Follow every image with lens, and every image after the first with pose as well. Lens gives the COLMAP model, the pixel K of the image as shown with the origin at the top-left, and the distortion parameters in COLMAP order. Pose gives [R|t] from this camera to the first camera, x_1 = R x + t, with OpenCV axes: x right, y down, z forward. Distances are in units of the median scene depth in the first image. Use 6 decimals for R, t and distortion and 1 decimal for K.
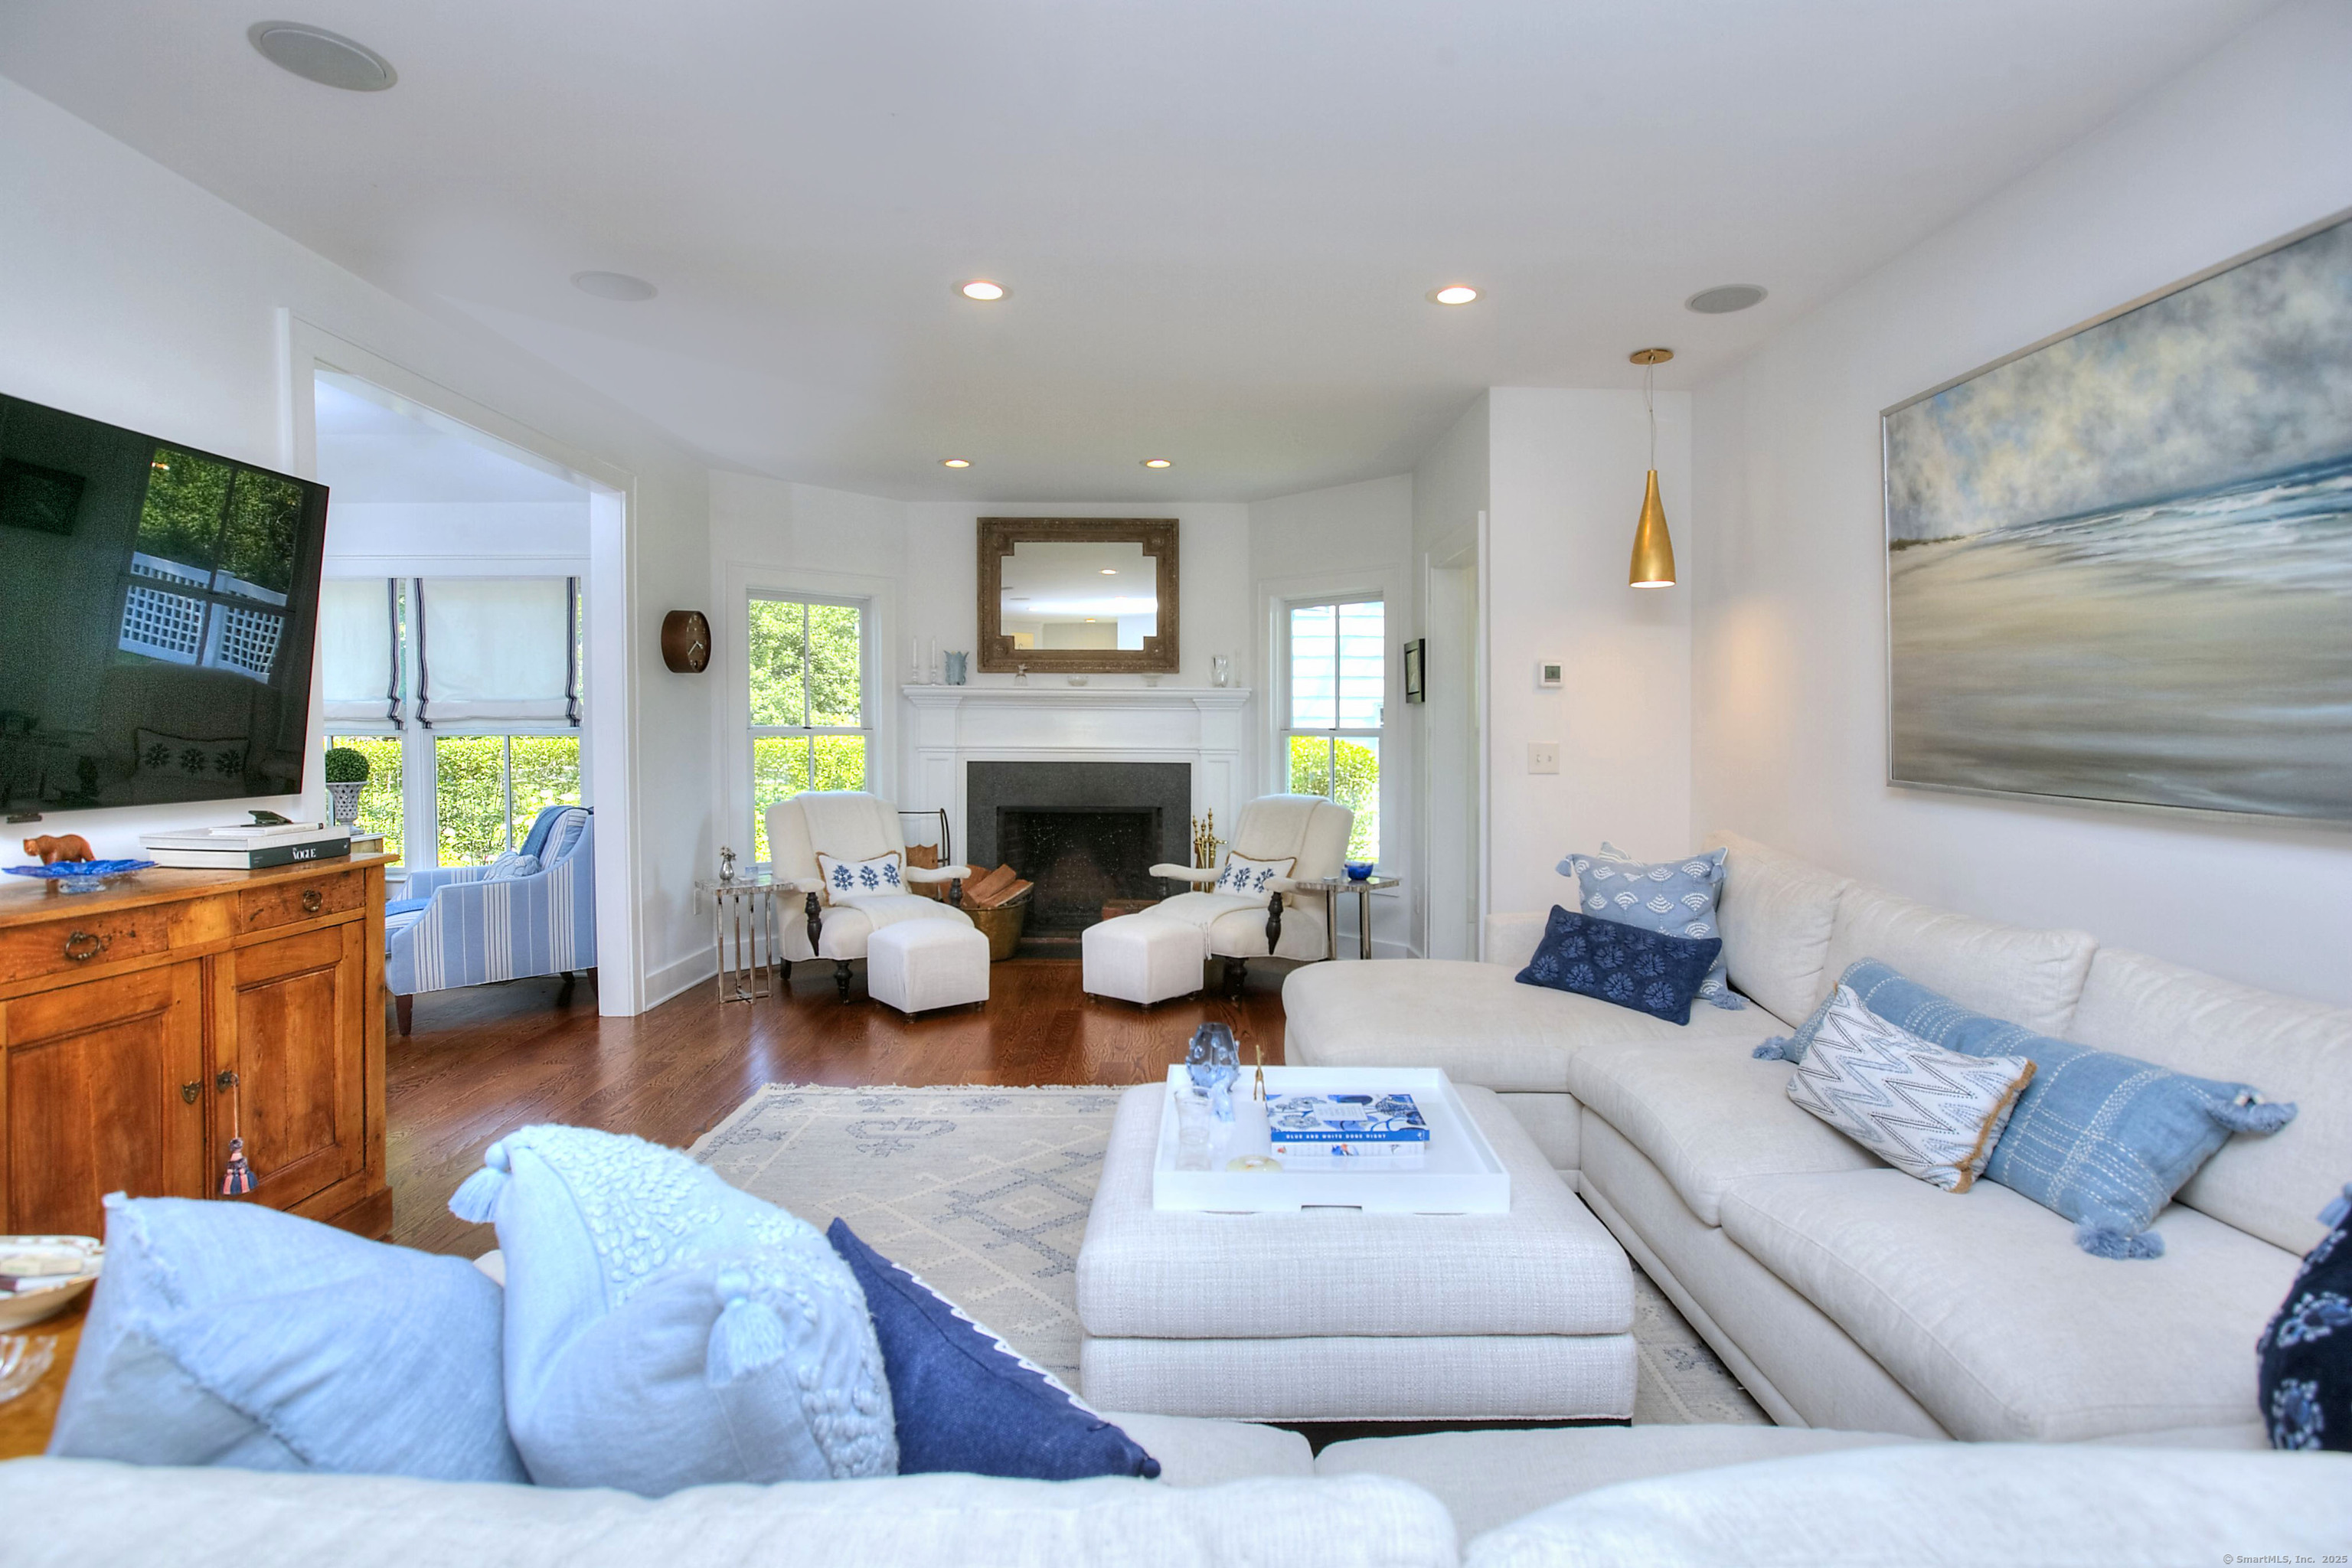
lens RADIAL K [[1137.7, 0, 1201.8], [0, 1137.7, 739.5], [0, 0, 1]] dist [-0.024051, 0.000076]
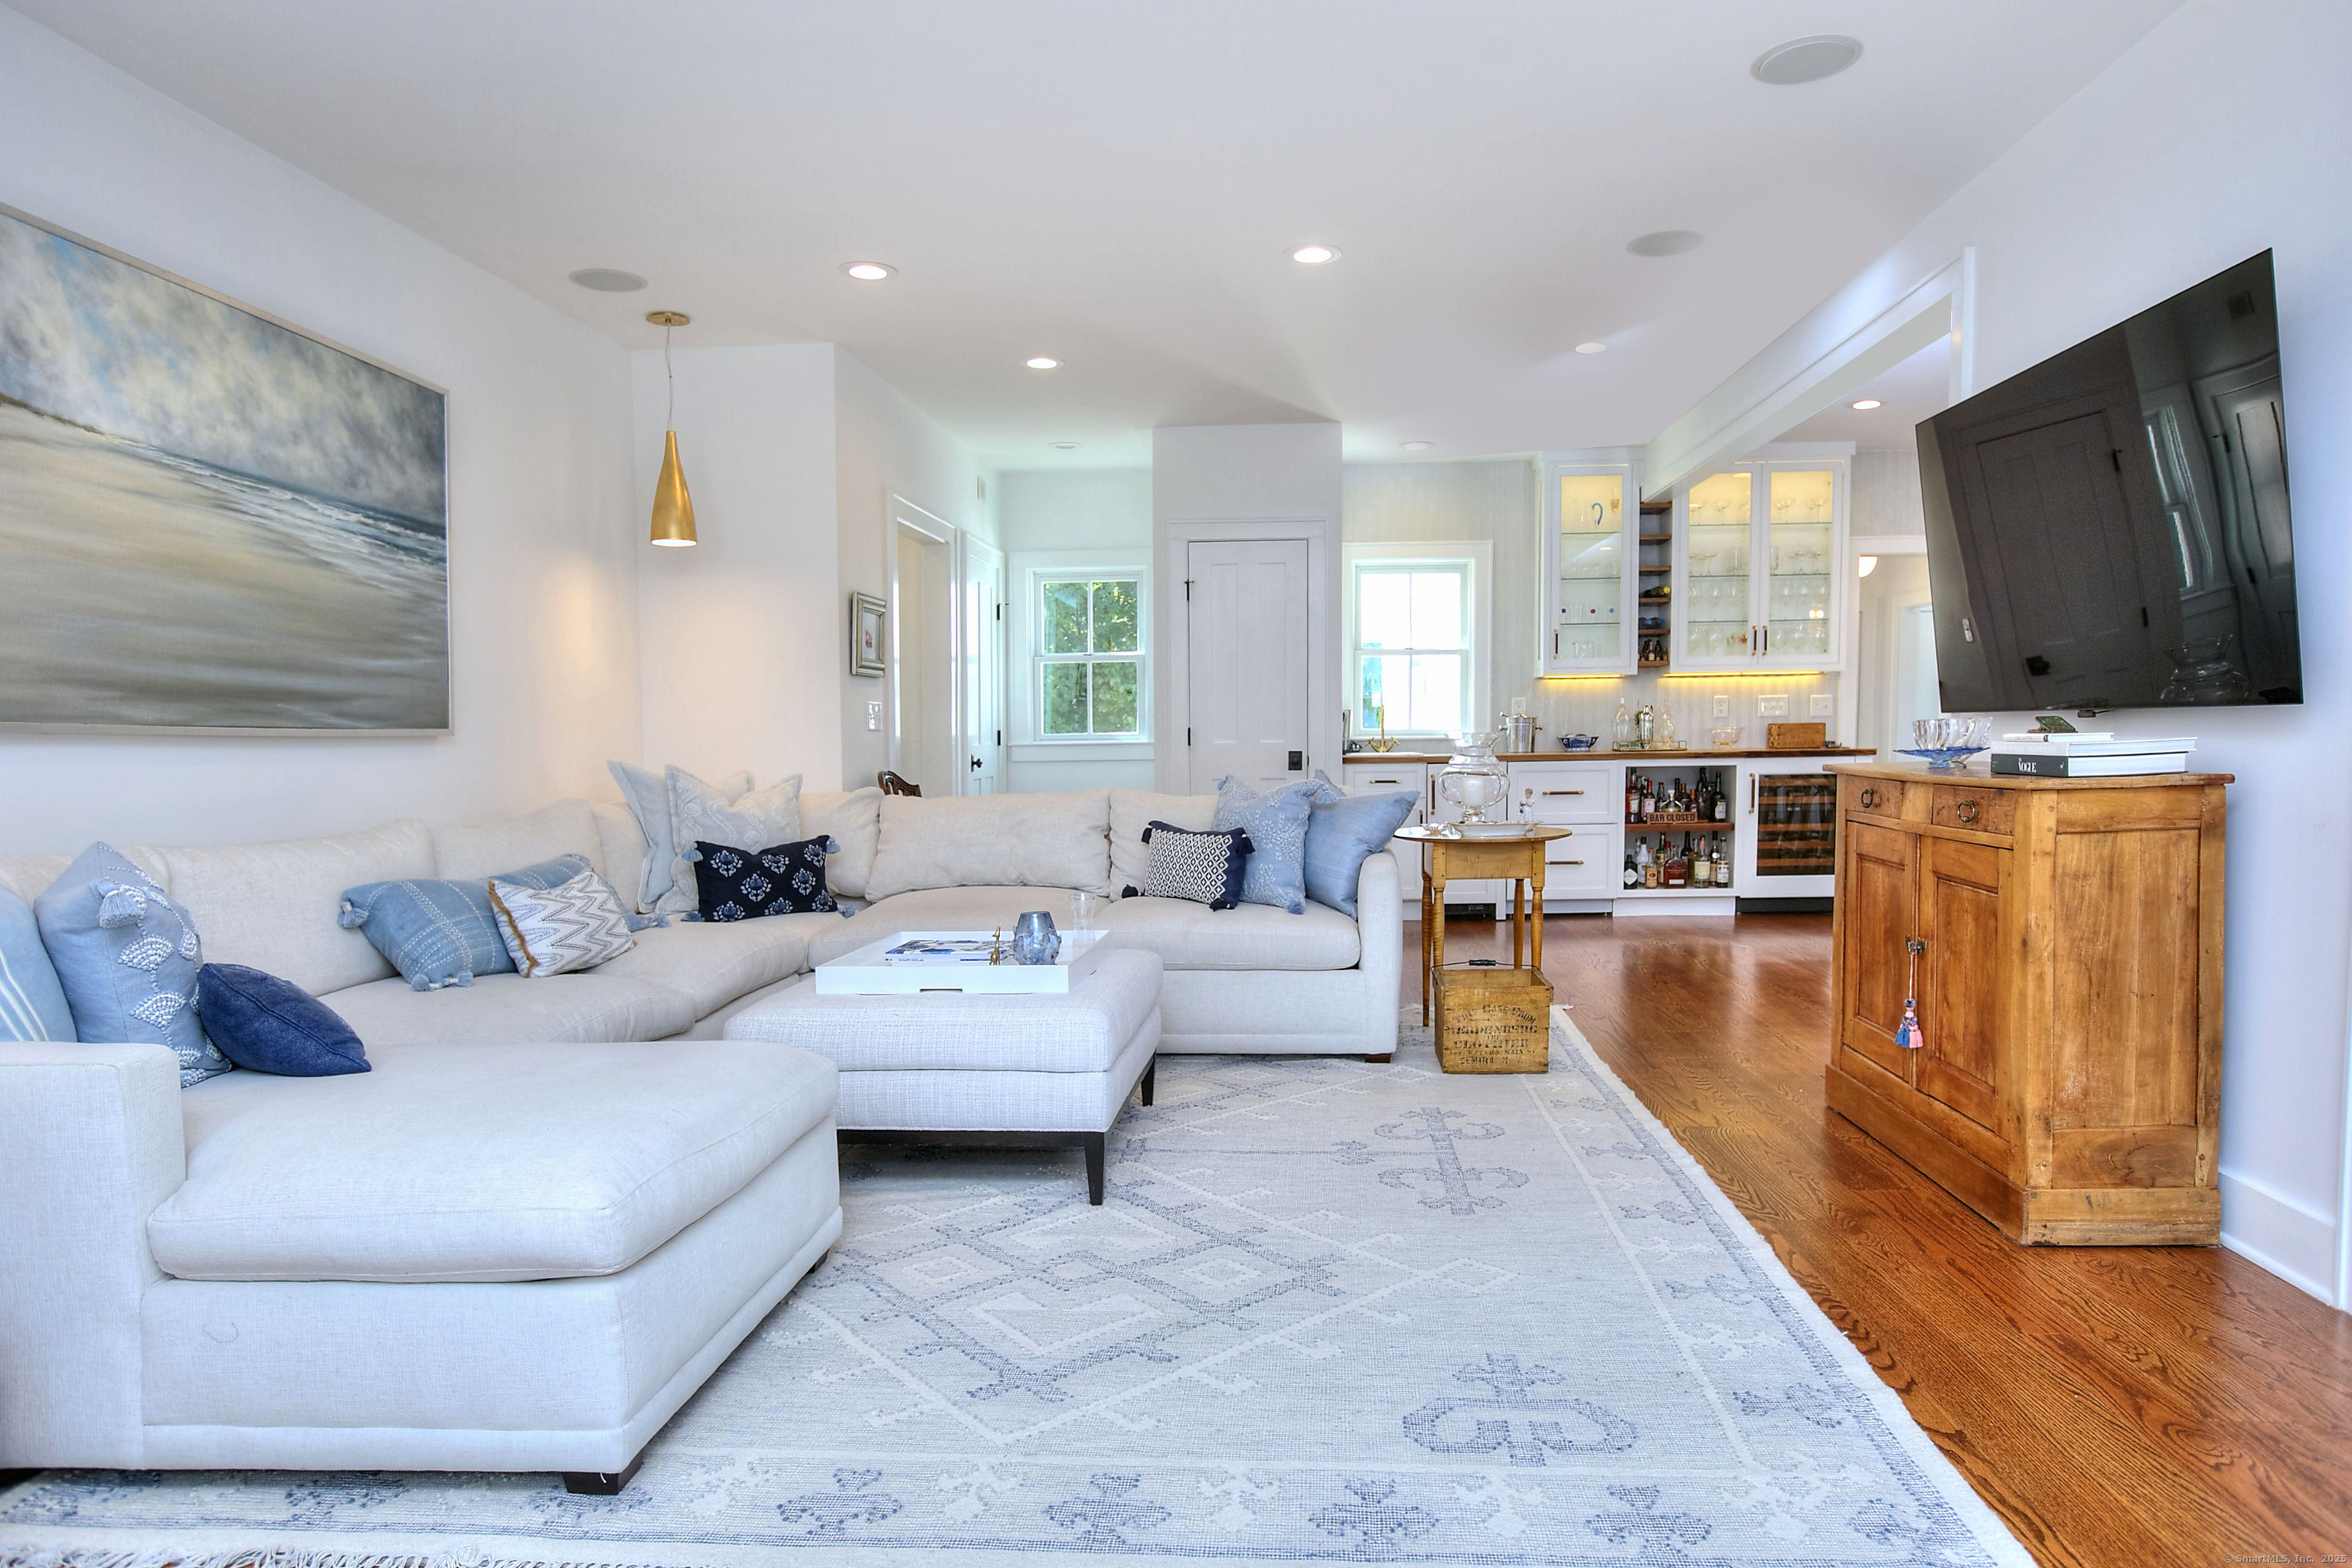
lens RADIAL K [[1223.6, 0, 1346.6], [0, 1223.6, 782.1], [0, 0, 1]] dist [-0.024068, 0.024631]
pose [[-0.999412, 0.019411, -0.028261, -0.231301], [0.017732, 0.998130, 0.058502, 0.046254], [0.029344, 0.057966, -0.997887, 1.886710]]
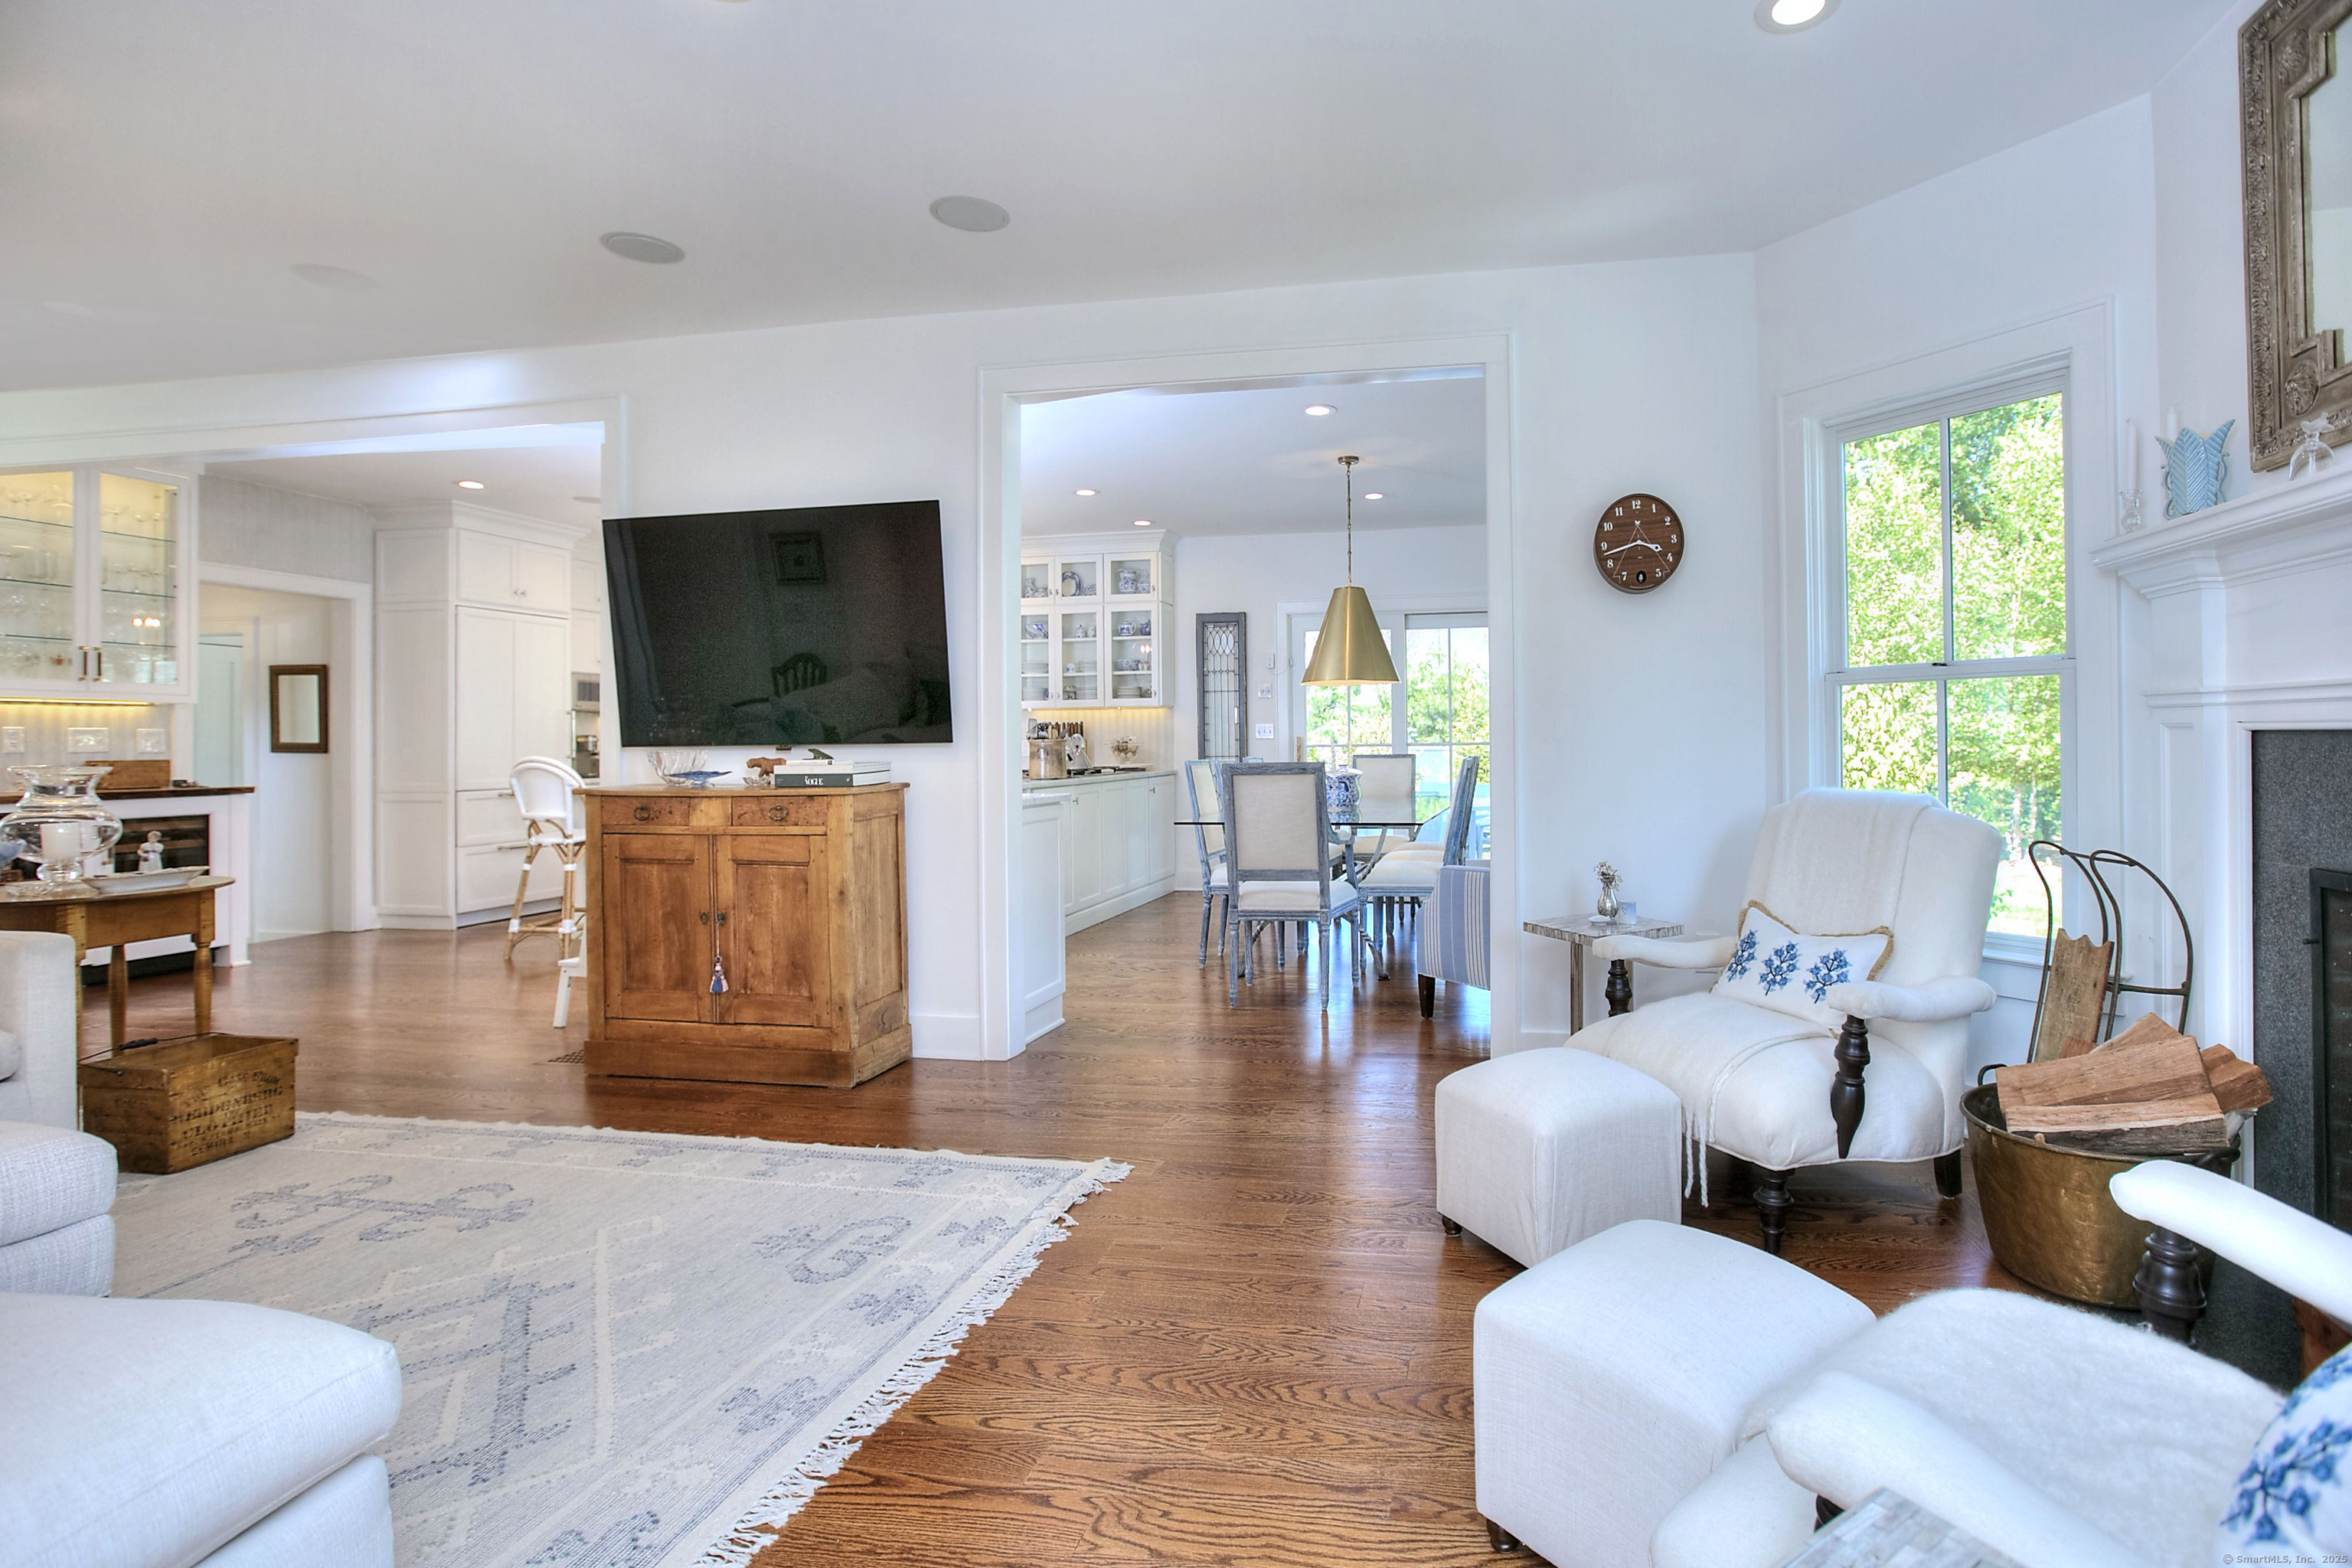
lens RADIAL K [[1137.7, 0, 1201.8], [0, 1137.7, 739.5], [0, 0, 1]] dist [-0.024051, 0.000076]
pose [[-0.217903, -0.000796, -0.975970, 0.438207], [-0.001717, 0.999998, -0.000432, 0.049164], [0.975969, 0.001581, -0.217904, 1.699260]]
